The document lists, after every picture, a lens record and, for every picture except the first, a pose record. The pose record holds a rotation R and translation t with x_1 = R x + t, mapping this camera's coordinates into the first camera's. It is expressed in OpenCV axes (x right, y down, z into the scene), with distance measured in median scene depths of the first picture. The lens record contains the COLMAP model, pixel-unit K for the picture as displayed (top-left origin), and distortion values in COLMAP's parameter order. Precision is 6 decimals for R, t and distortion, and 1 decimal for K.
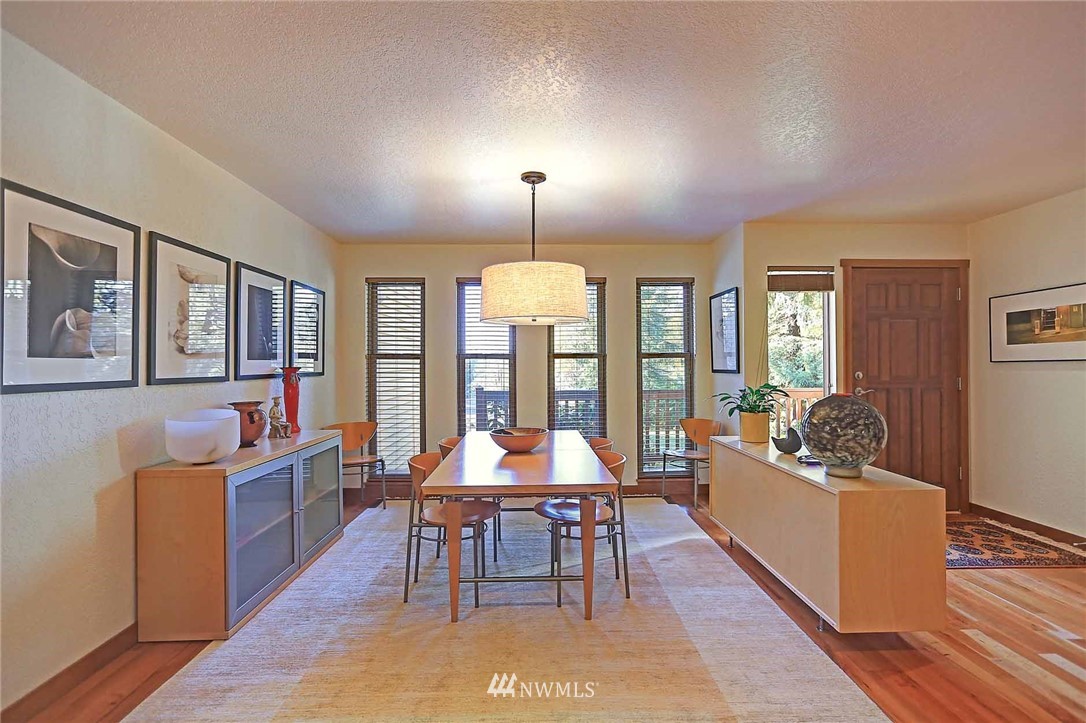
lens RADIAL K [[498.8, 0, 543.0], [0, 498.8, 361.5], [0, 0, 1]] dist [-0.042275, 0.016513]
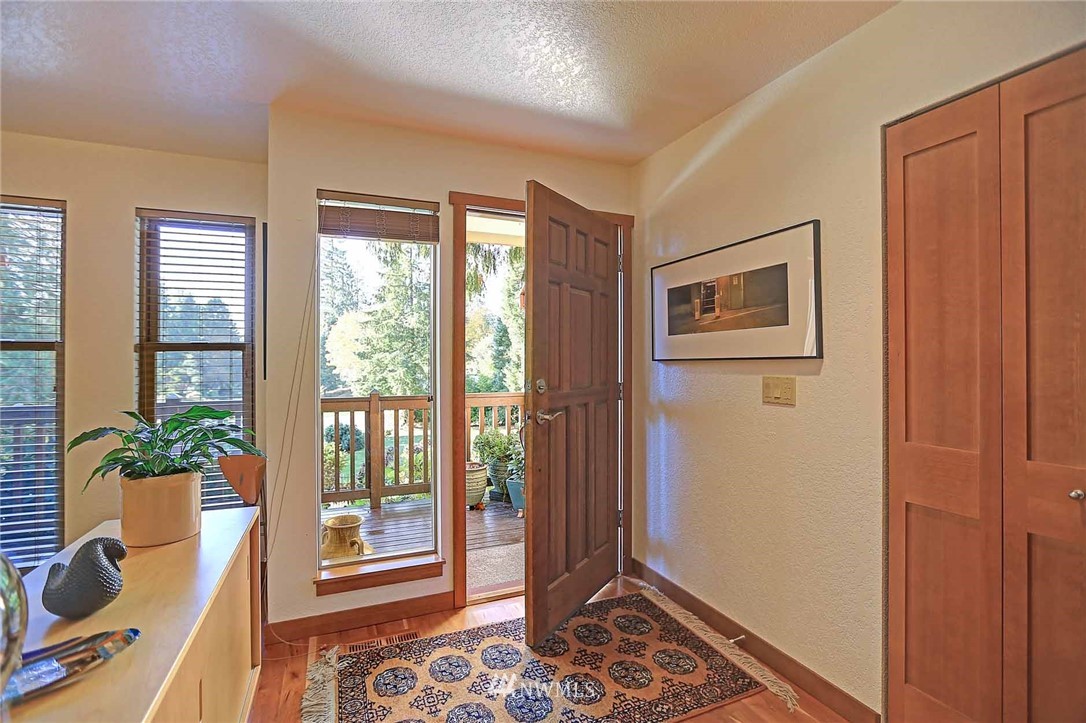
lens RADIAL K [[499.3, 0, 546.0], [0, 499.3, 356.4], [0, 0, 1]] dist [-0.034752, 0.015877]
pose [[0.922424, 0.005930, 0.386134, 0.544234], [-0.005861, 0.999982, -0.001355, -0.003003], [-0.386135, -0.001013, 0.922442, 0.433297]]
